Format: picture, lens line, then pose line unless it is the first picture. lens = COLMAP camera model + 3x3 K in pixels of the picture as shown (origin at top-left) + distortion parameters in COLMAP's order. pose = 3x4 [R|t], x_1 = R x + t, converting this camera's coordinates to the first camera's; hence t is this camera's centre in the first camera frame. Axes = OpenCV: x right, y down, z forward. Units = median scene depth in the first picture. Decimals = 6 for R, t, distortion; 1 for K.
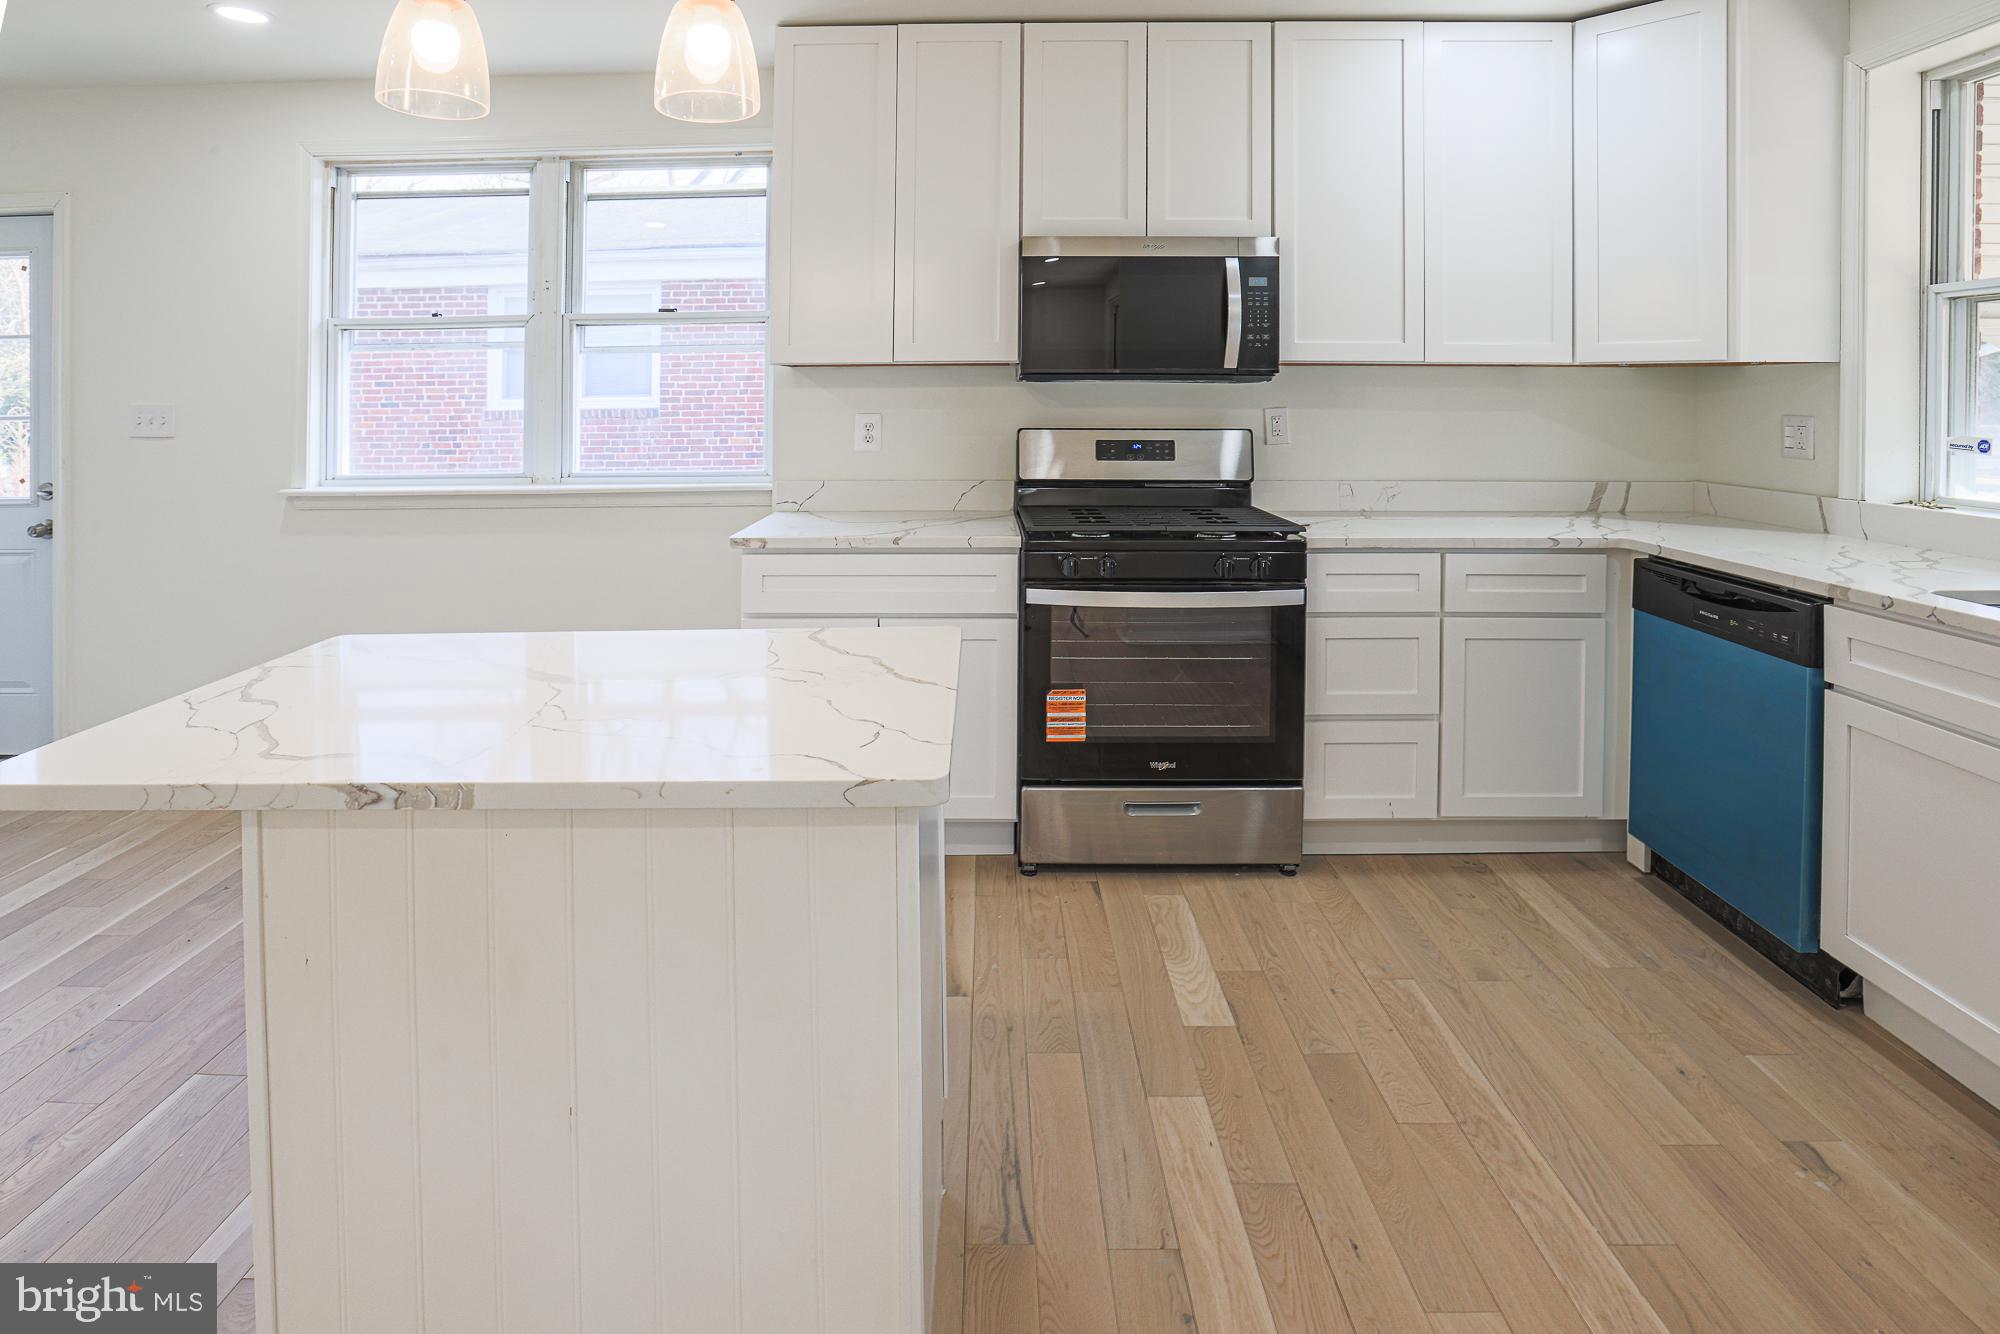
lens RADIAL K [[996.0, 0, 968.5], [0, 996.0, 410.2], [0, 0, 1]] dist [-0.026475, 0.000390]
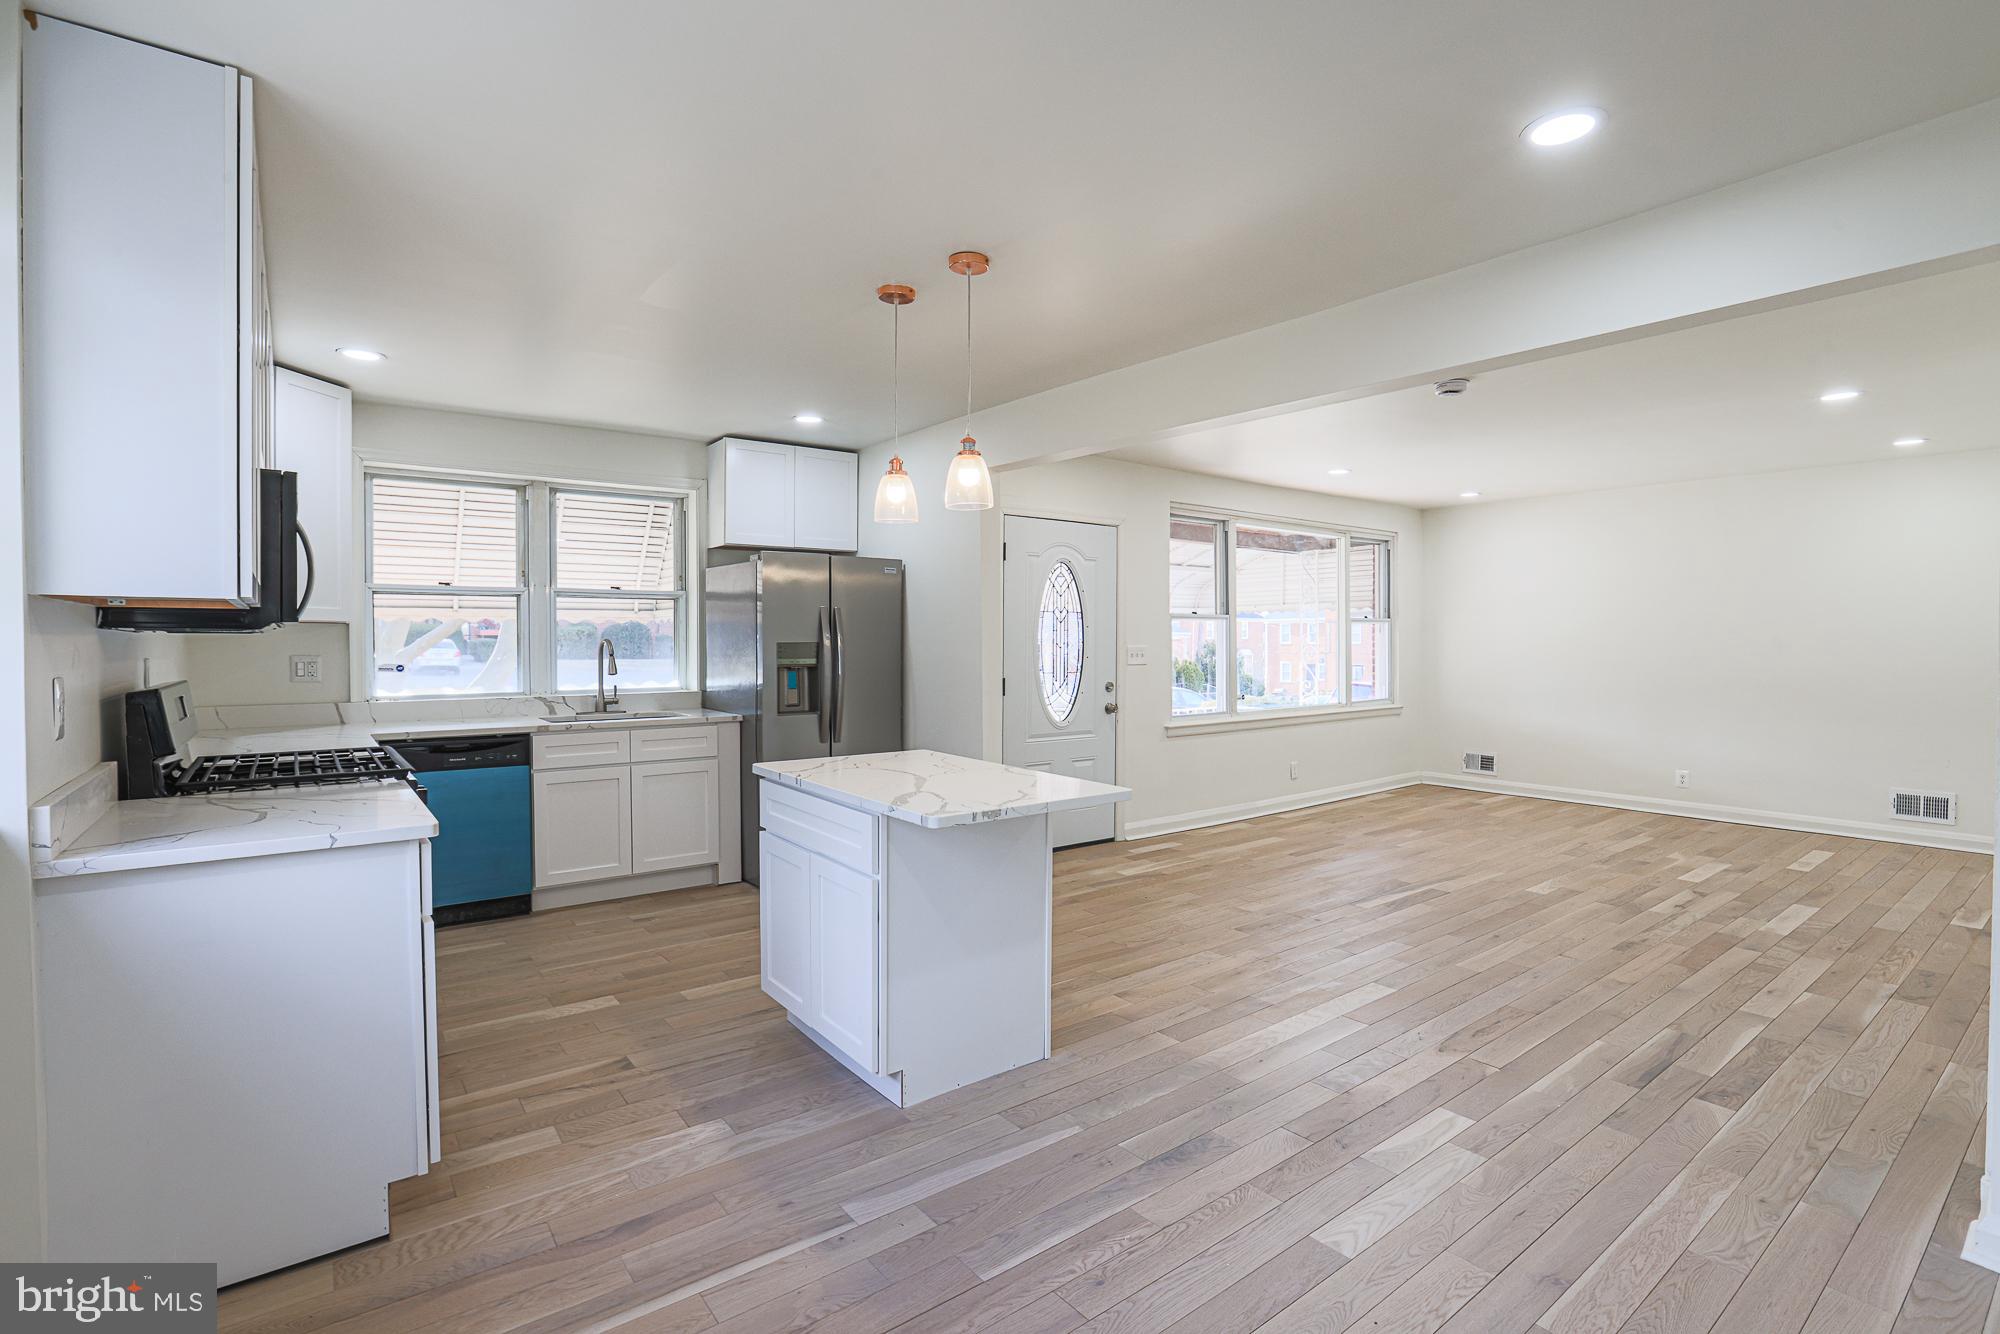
lens RADIAL K [[934.6, 0, 994.5], [0, 934.6, 657.9], [0, 0, 1]] dist [-0.053945, 0.018320]
pose [[-0.623267, -0.012046, 0.781916, -1.113085], [0.011403, 0.999635, 0.024490, -0.018659], [-0.781926, 0.024180, -0.622902, 1.124243]]
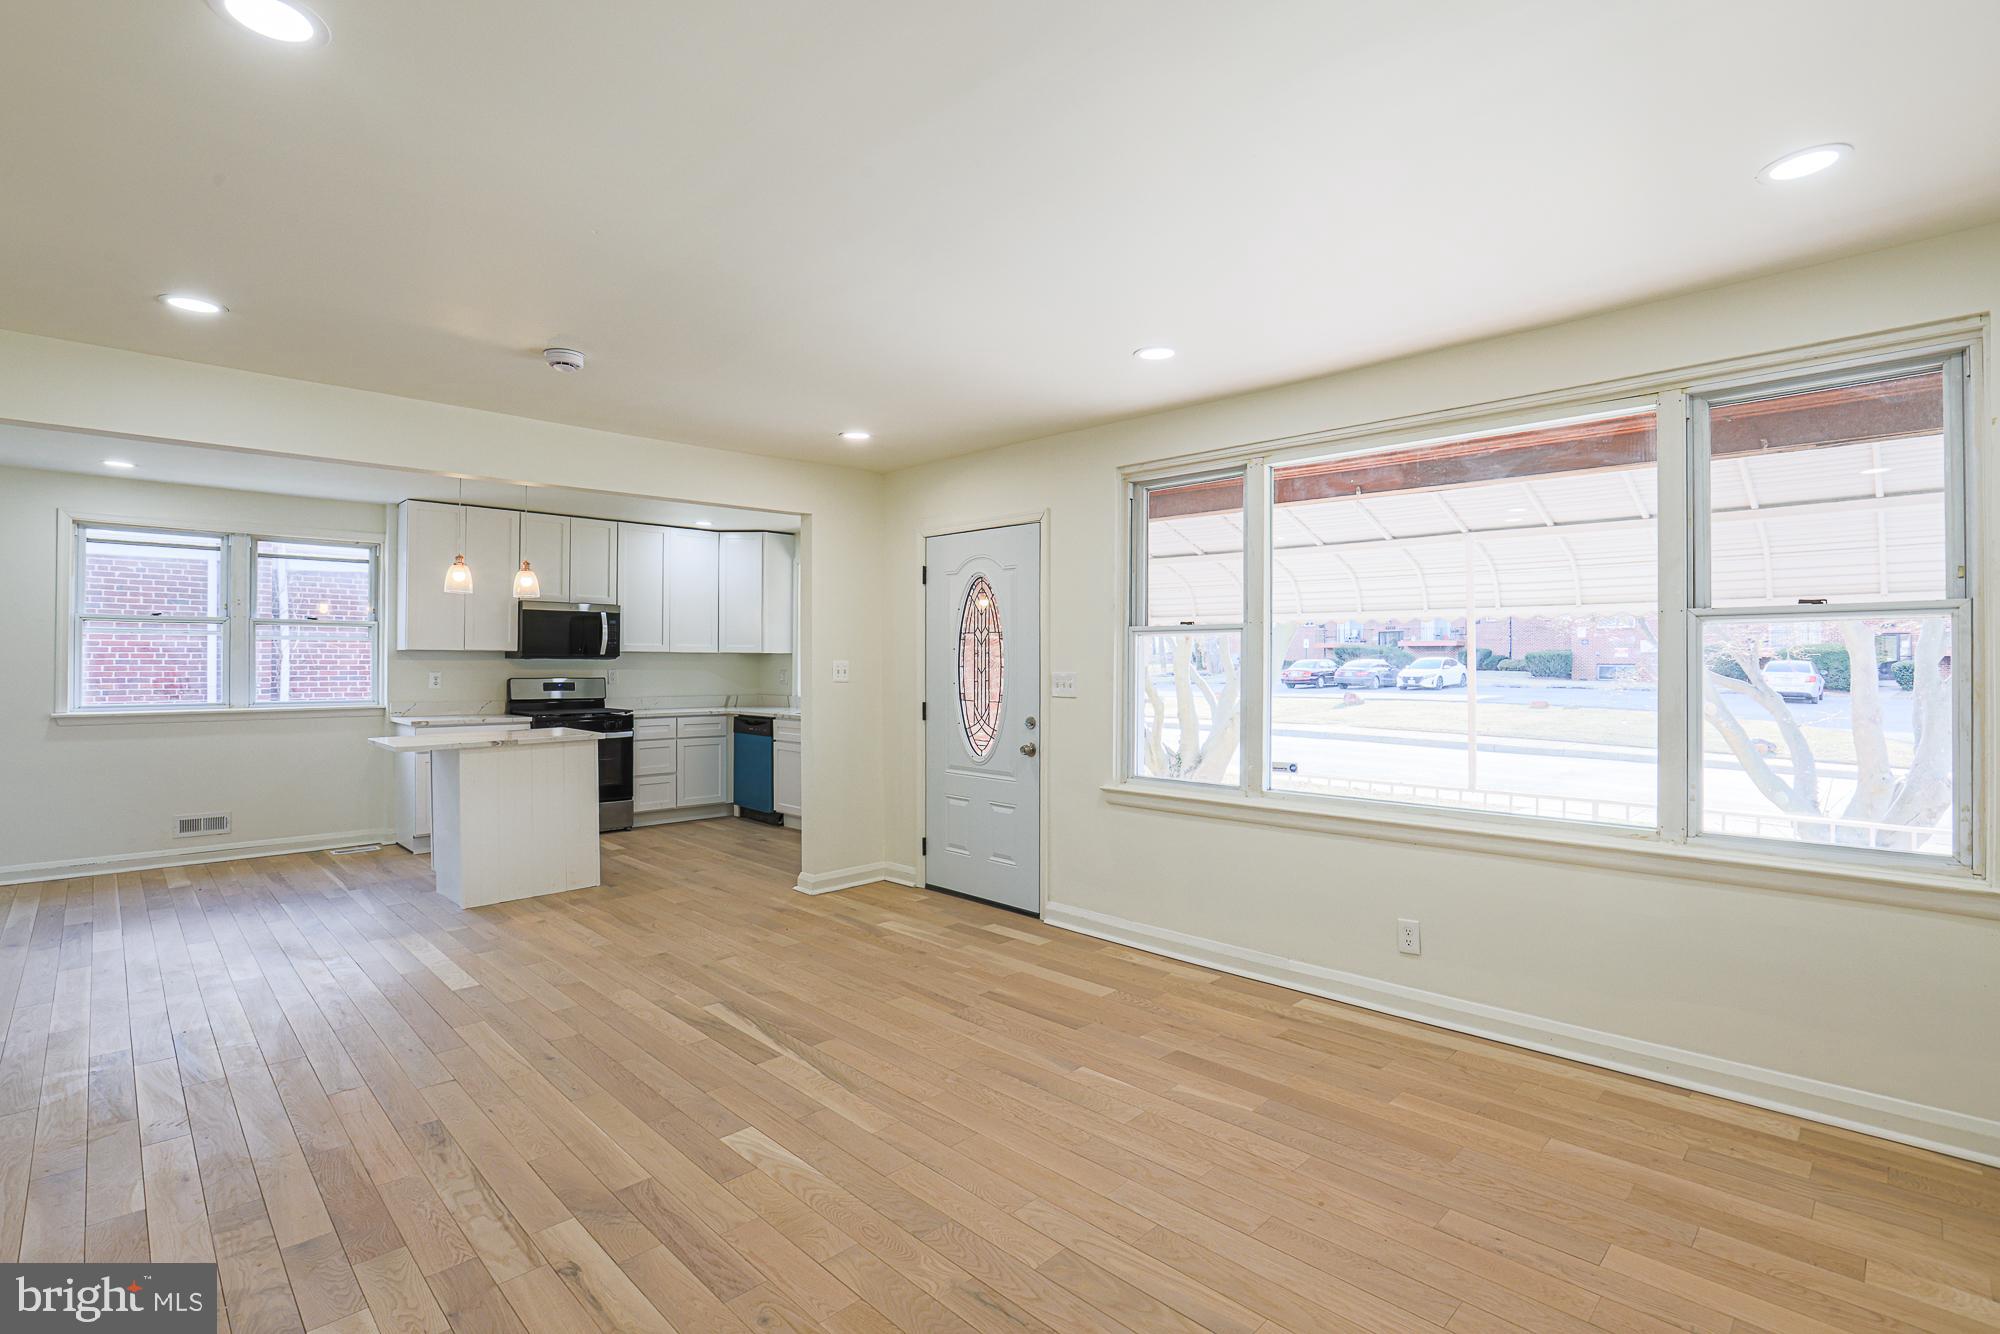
lens RADIAL K [[934.6, 0, 1000.0], [0, 934.6, 660.3], [0, 0, 1]] dist [-0.053945, 0.018320]
pose [[0.689501, 0.005658, 0.724263, -0.894633], [0.003399, 0.999933, -0.011048, 0.005015], [-0.724277, 0.010080, 0.689436, -1.667641]]
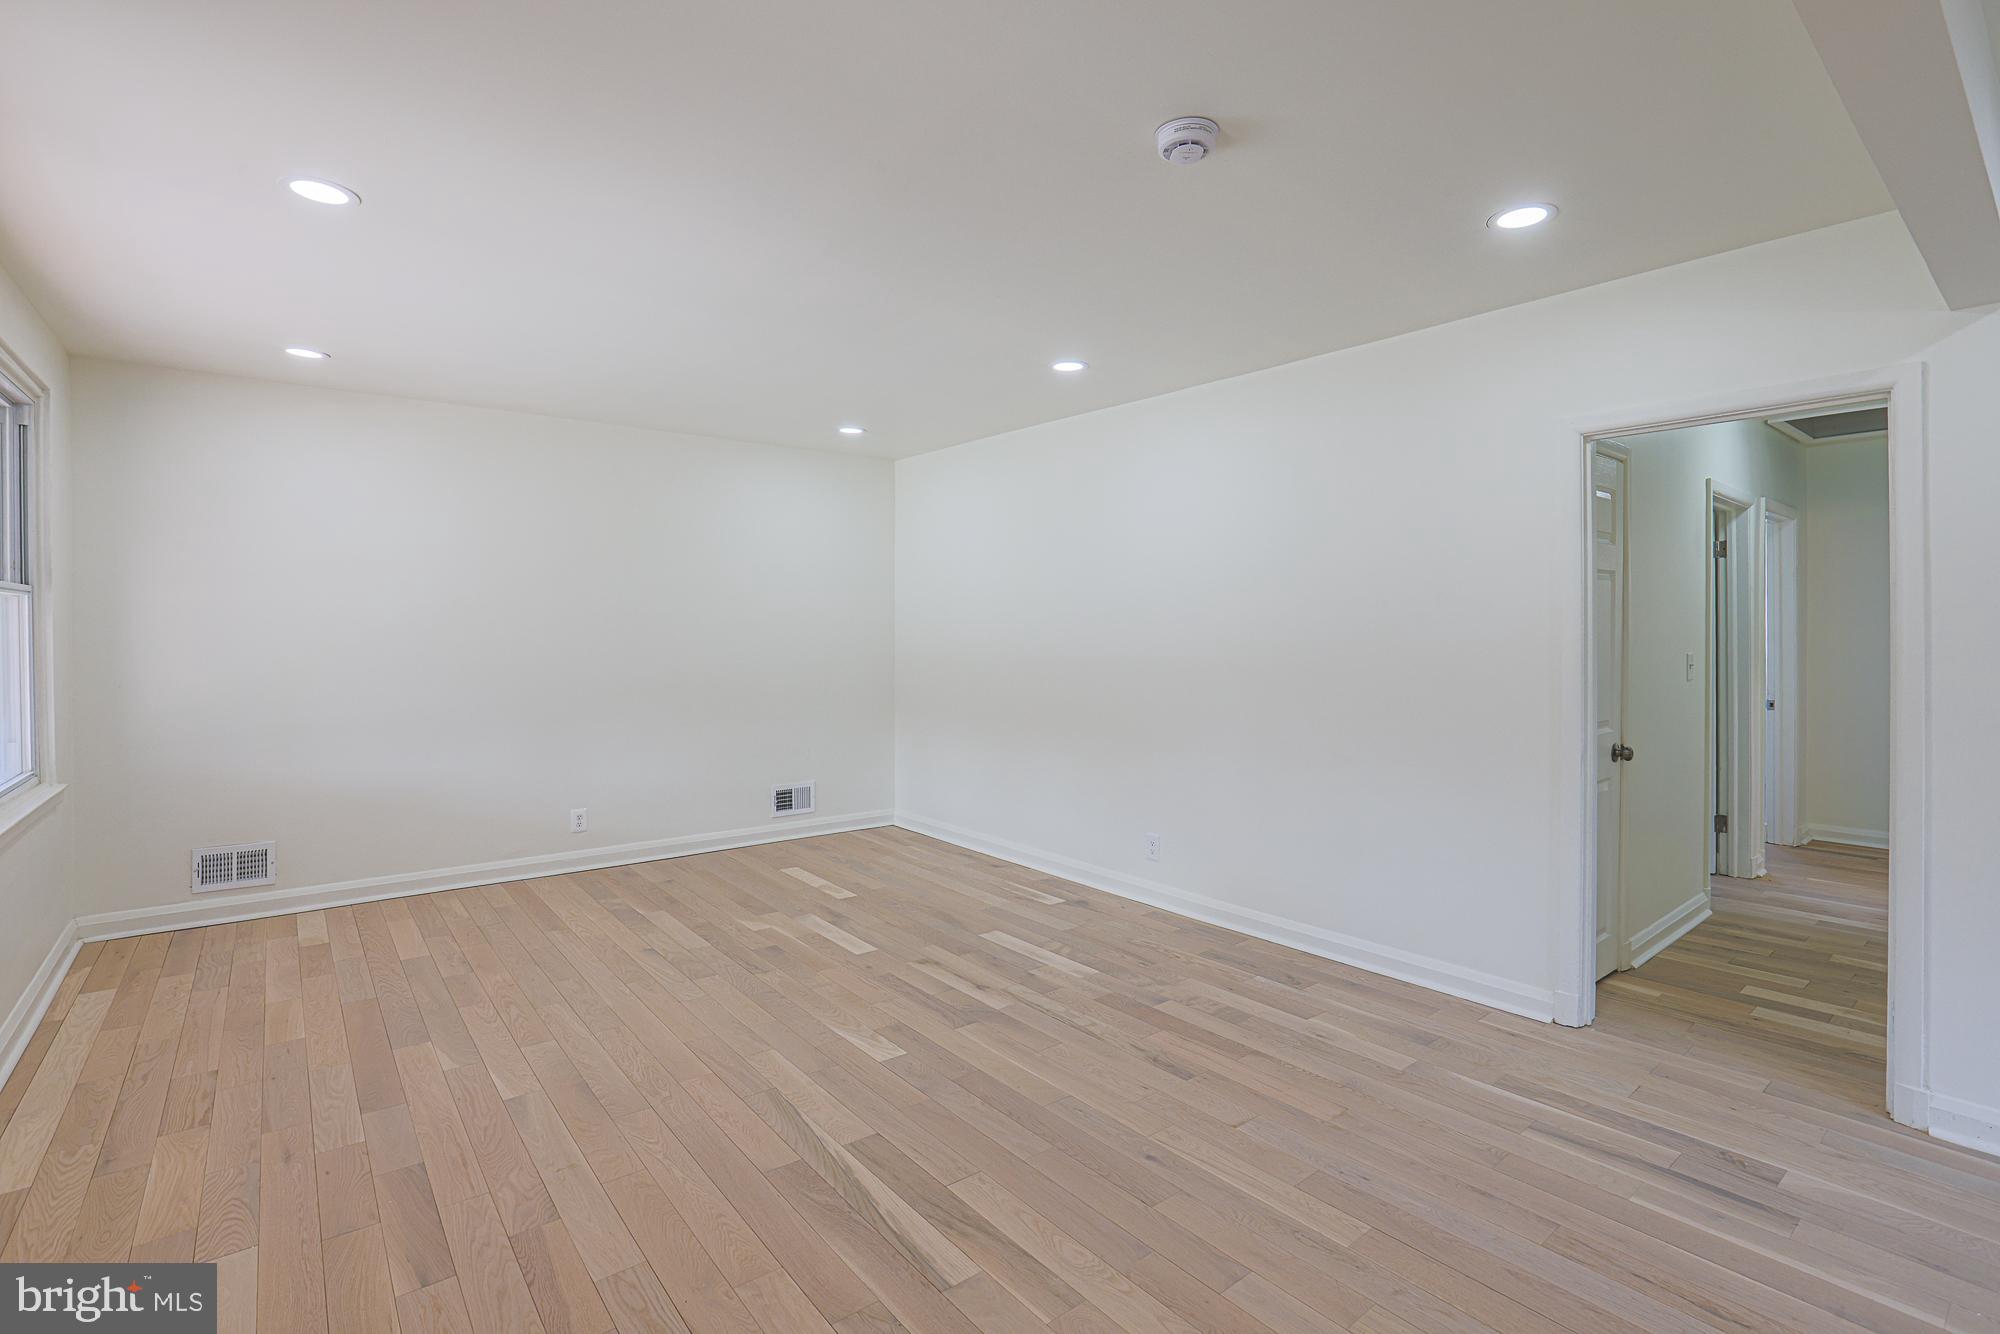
lens RADIAL K [[934.6, 0, 1007.8], [0, 934.6, 632.7], [0, 0, 1]] dist [-0.053945, 0.018320]
pose [[-0.760834, 0.005971, -0.648919, 0.207847], [-0.002100, 0.999930, 0.011663, -0.011884], [0.648943, 0.010236, -0.760768, 0.100469]]
